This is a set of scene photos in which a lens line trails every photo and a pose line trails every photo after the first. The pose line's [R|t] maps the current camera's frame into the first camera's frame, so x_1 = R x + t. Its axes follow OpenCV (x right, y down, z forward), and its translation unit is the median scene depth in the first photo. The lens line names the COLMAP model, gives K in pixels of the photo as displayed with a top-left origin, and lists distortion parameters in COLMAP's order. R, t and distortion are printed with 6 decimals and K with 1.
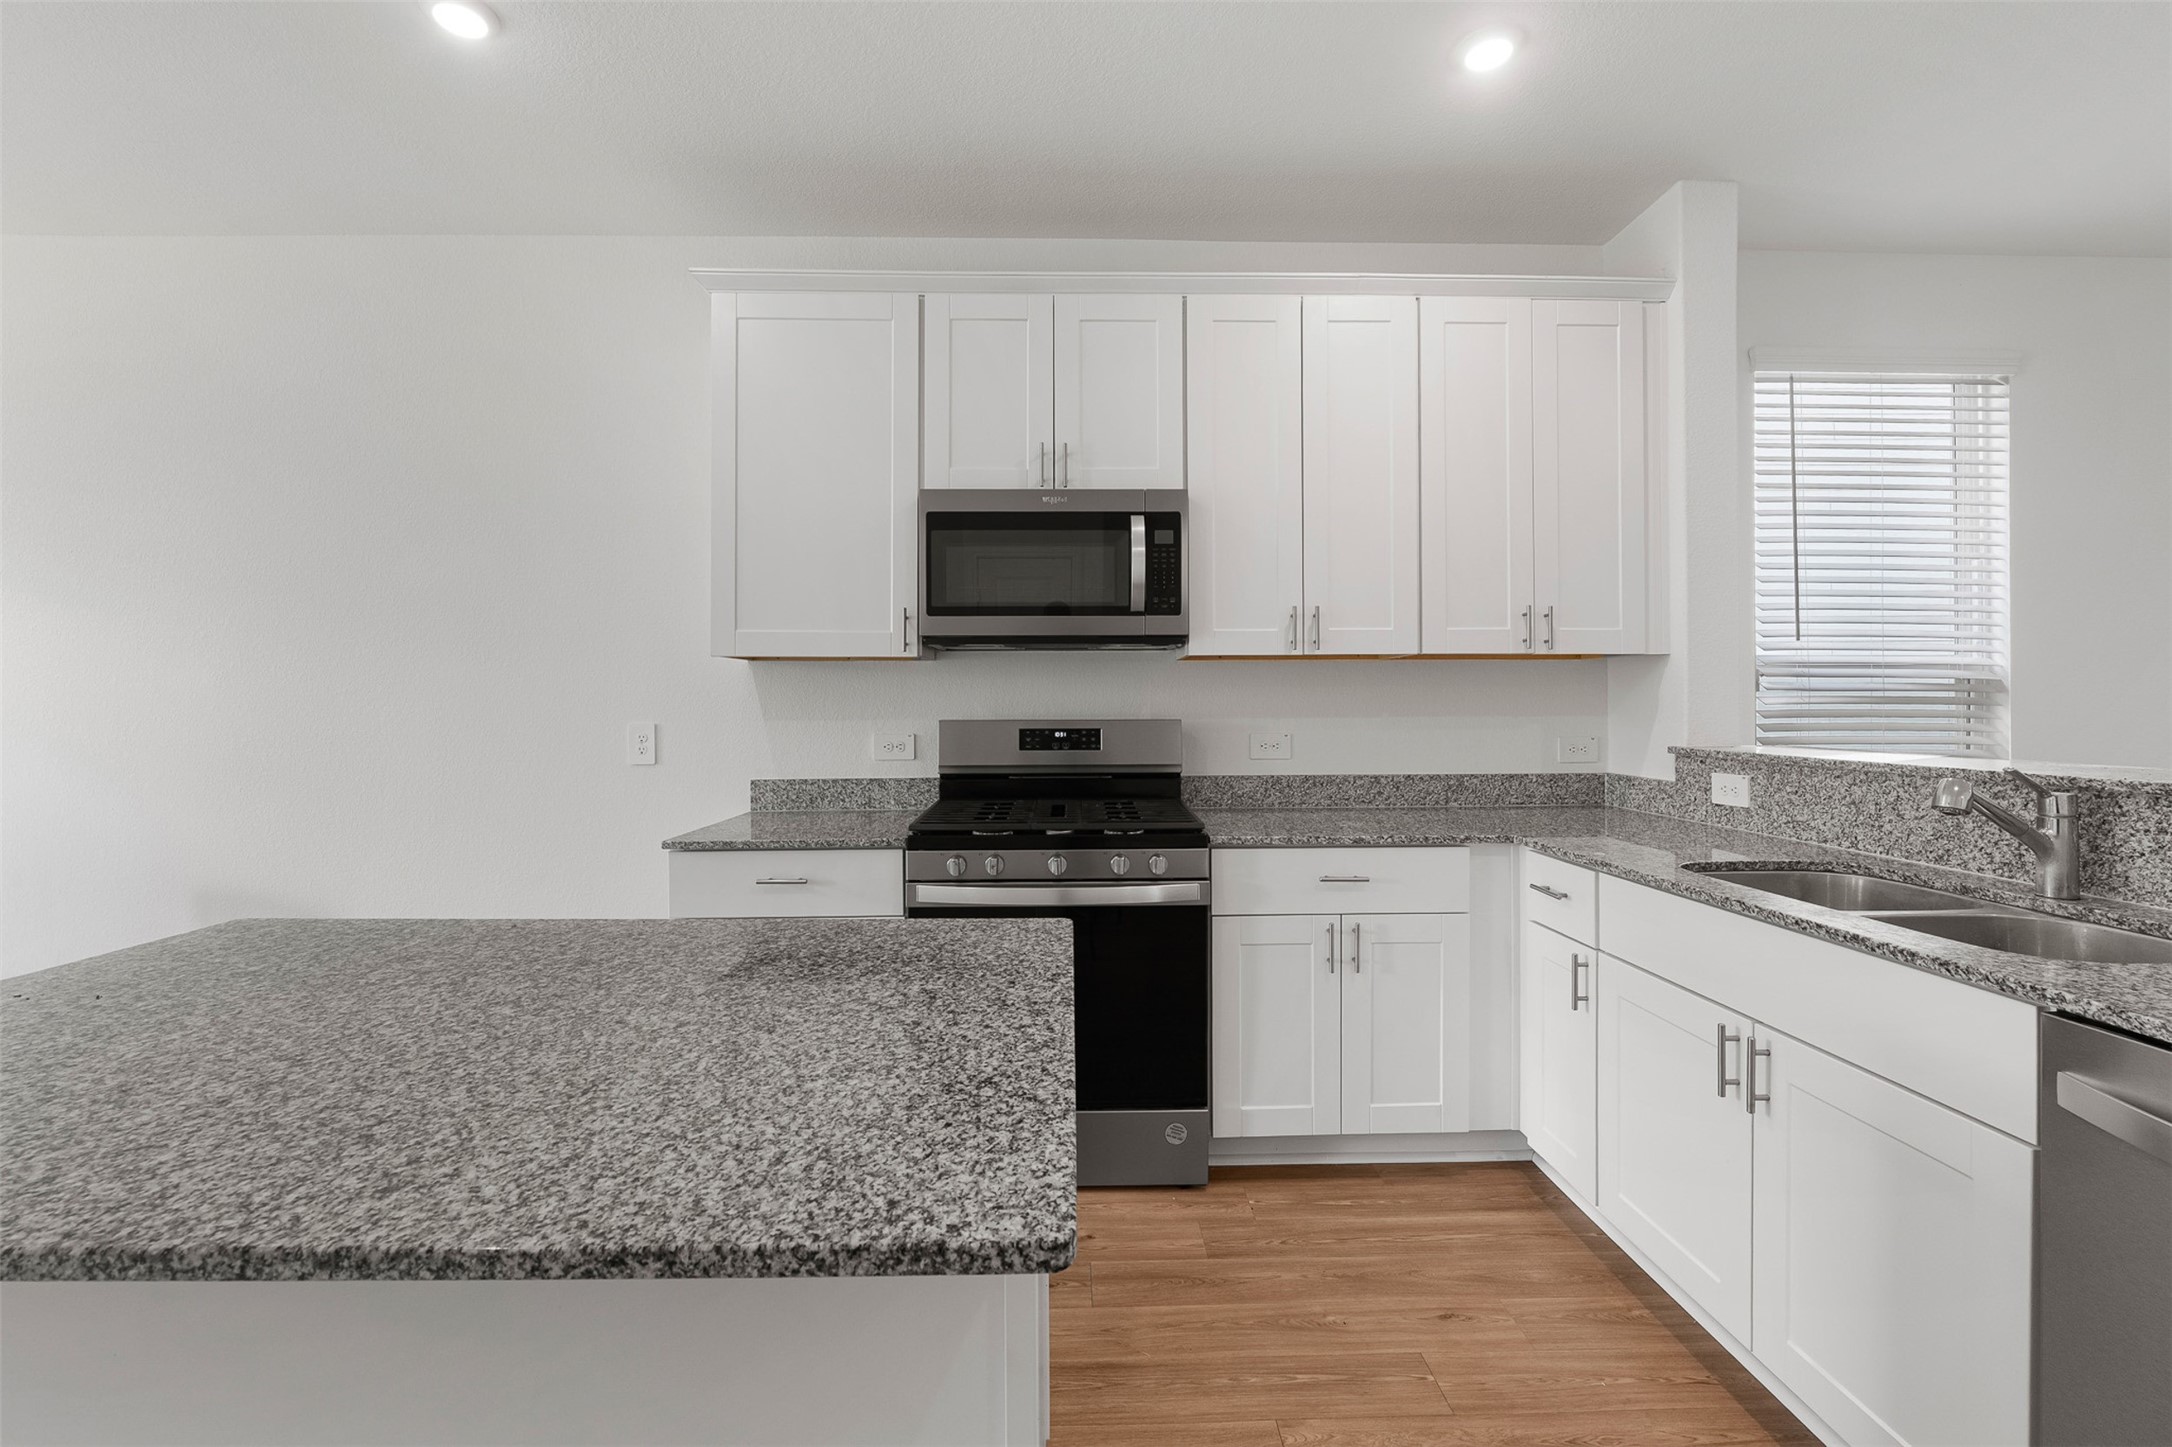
lens RADIAL K [[906.1, 0, 1090.5], [0, 906.1, 703.6], [0, 0, 1]] dist [-0.012021, 0.000628]
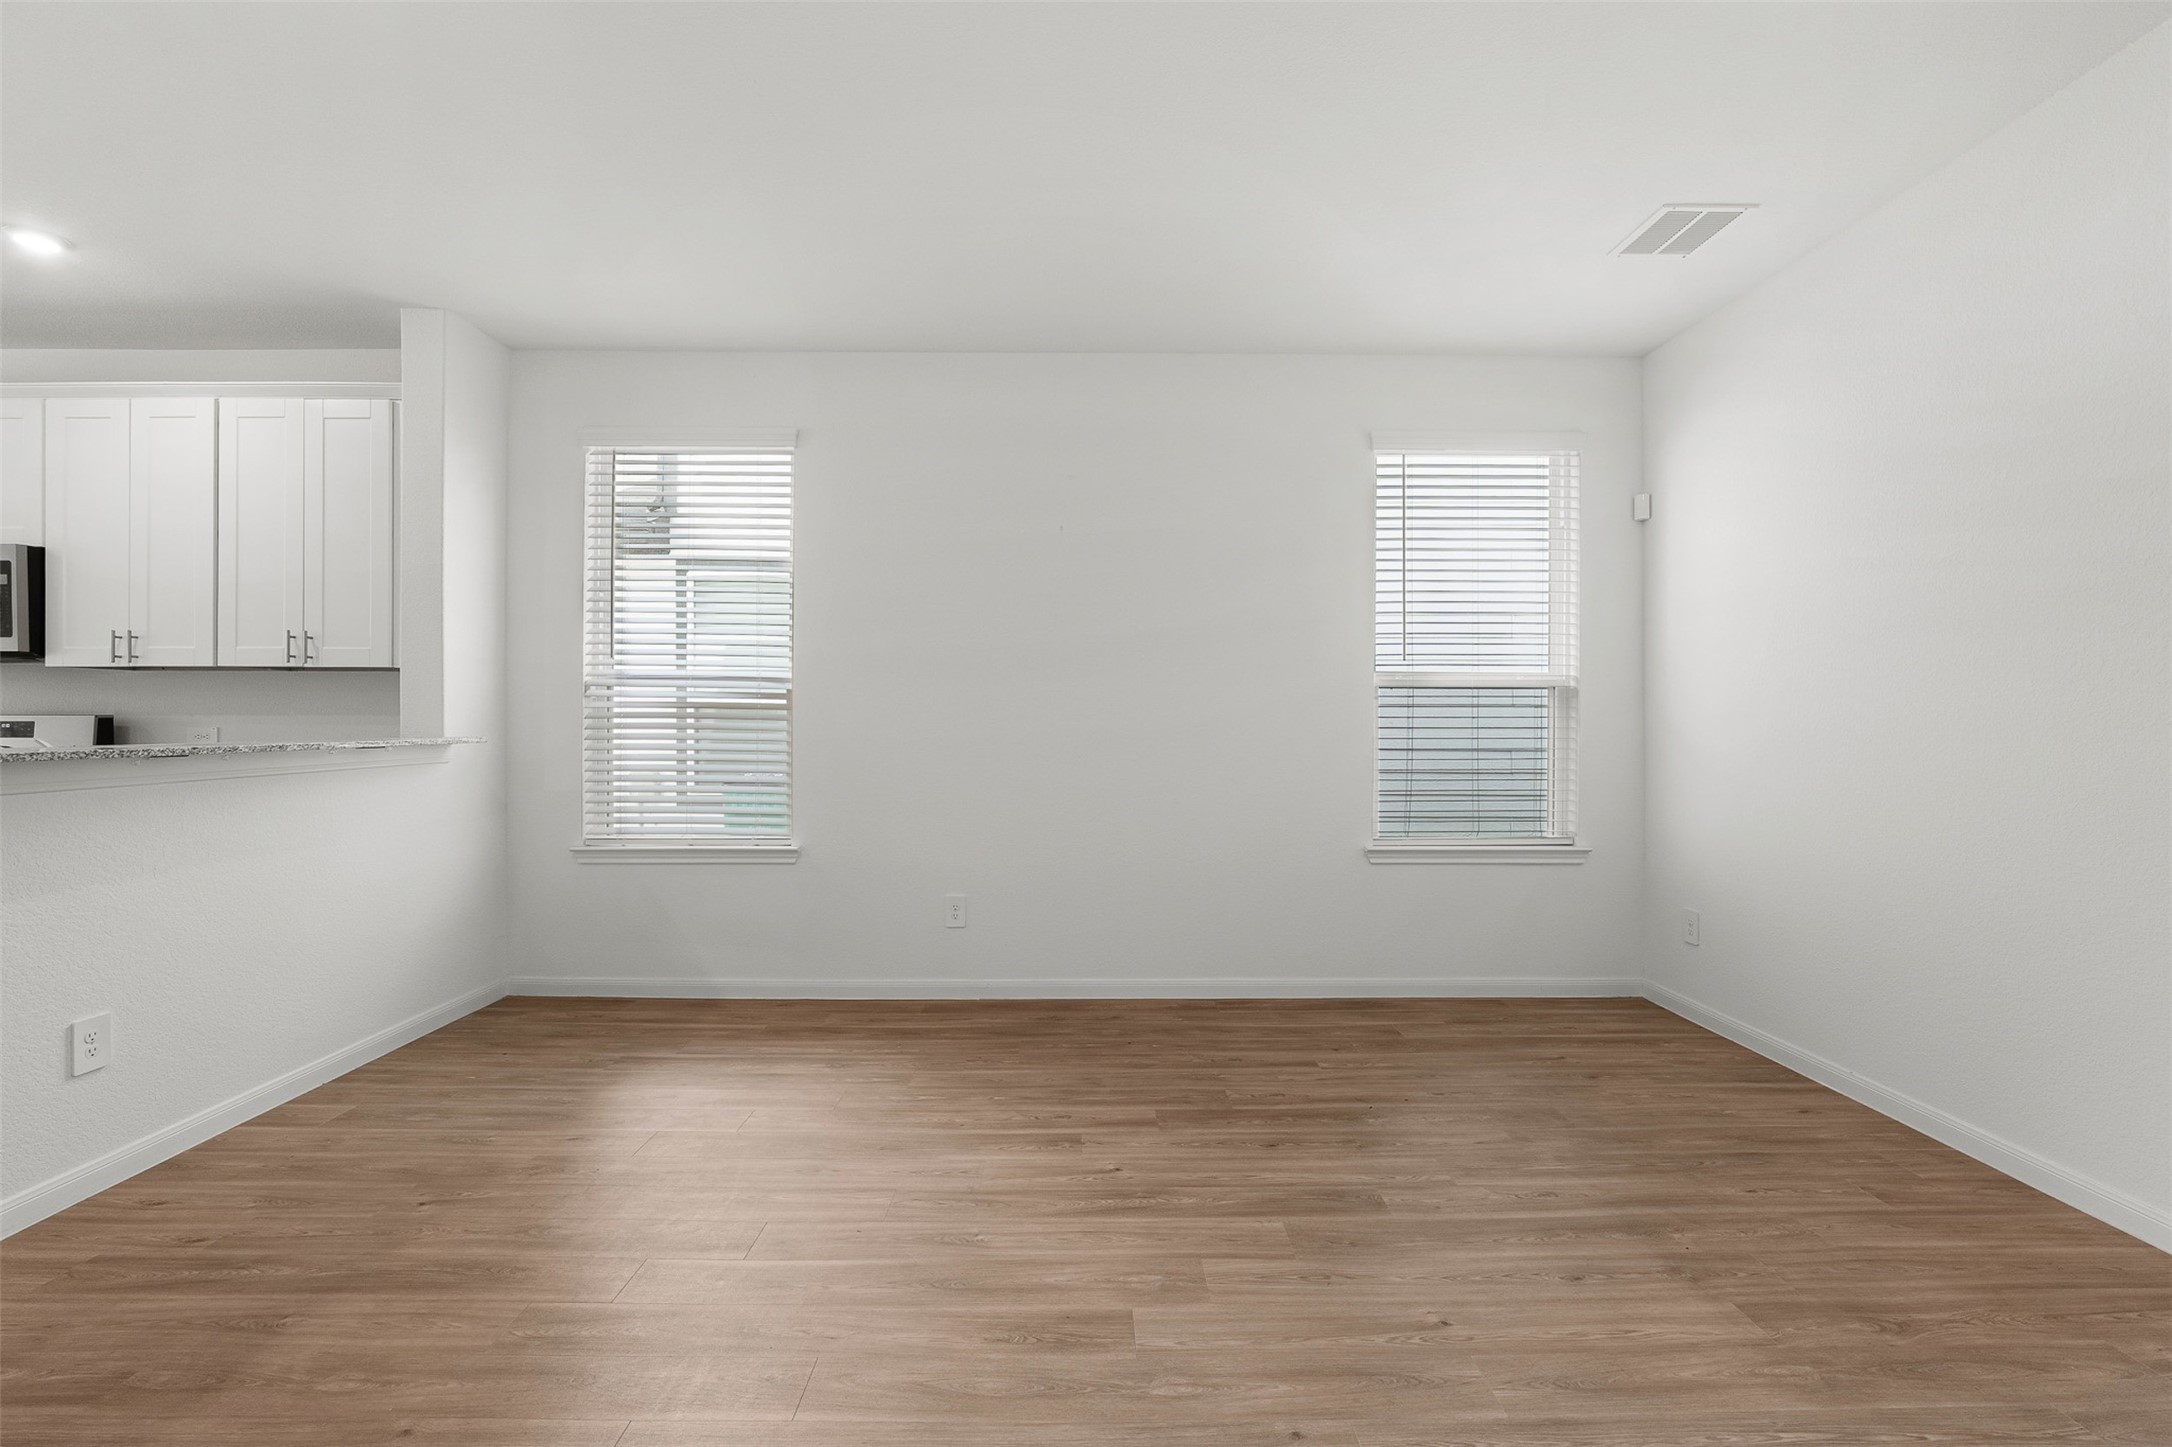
lens RADIAL K [[905.5, 0, 1086.0], [0, 905.5, 723.5], [0, 0, 1]] dist [-0.011761, 0.000002]
pose [[0.999819, 0.009103, -0.016710, 1.919336], [-0.009057, 0.999955, 0.002830, 0.015964], [0.016735, -0.002678, 0.999856, -0.343061]]
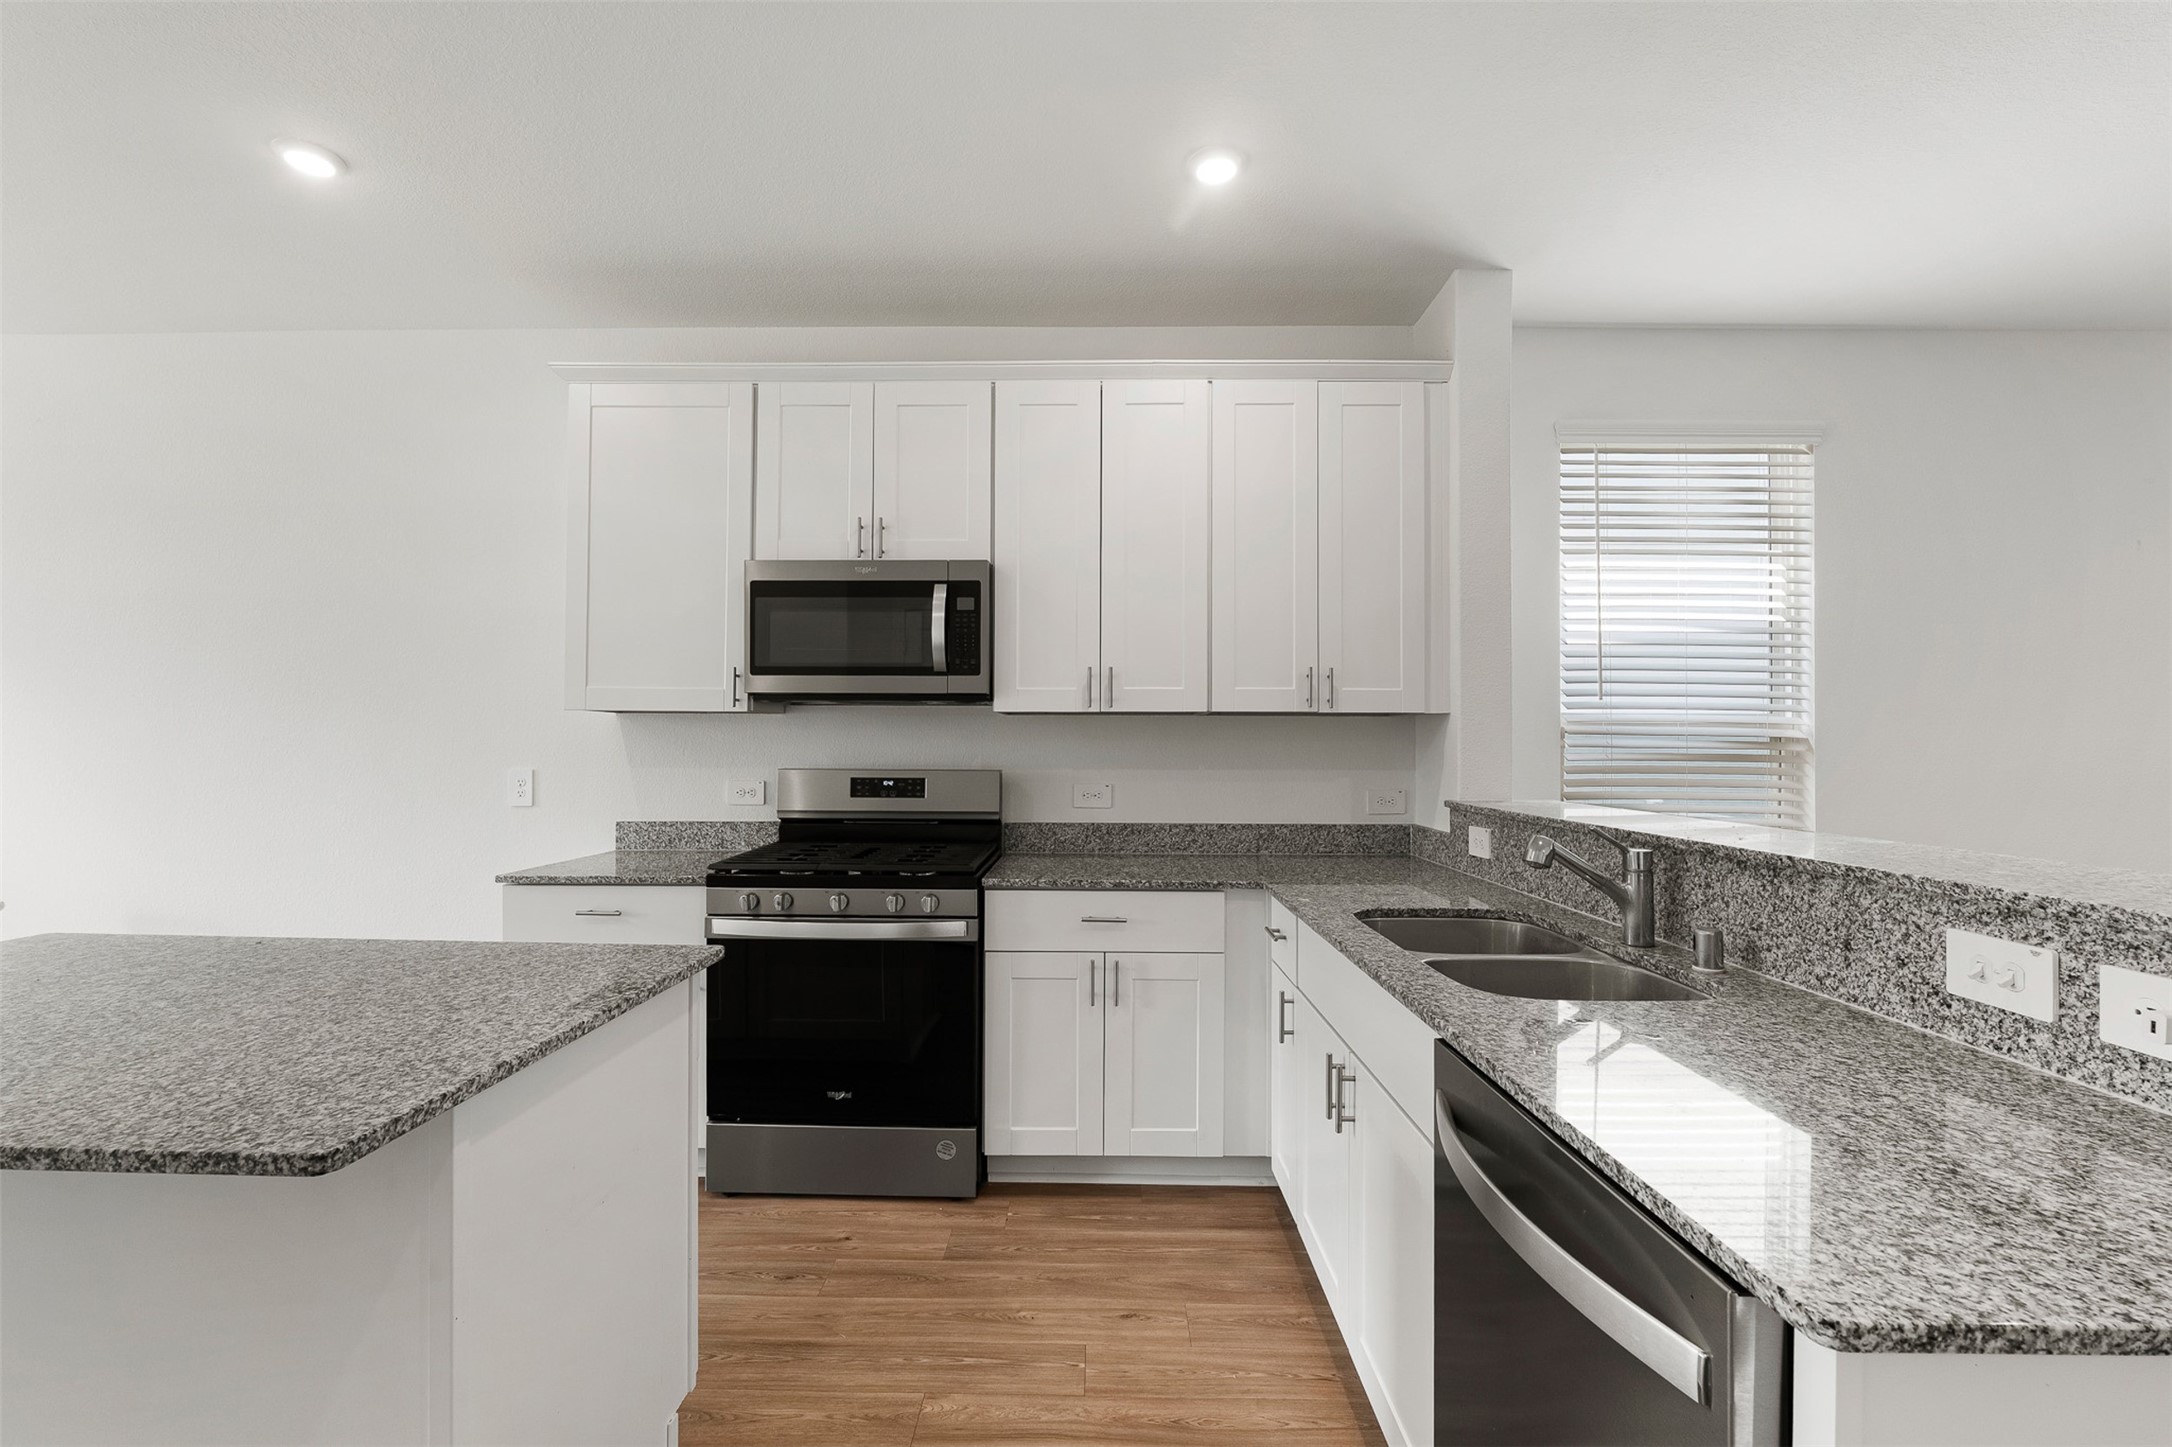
lens RADIAL K [[904.2, 0, 1087.1], [0, 904.2, 736.8], [0, 0, 1]] dist [-0.012916, 0.000593]
pose [[0.999171, 0.007818, -0.039963, 0.300905], [-0.008257, 0.999907, -0.010815, -0.014167], [0.039875, 0.011136, 0.999143, -0.089716]]
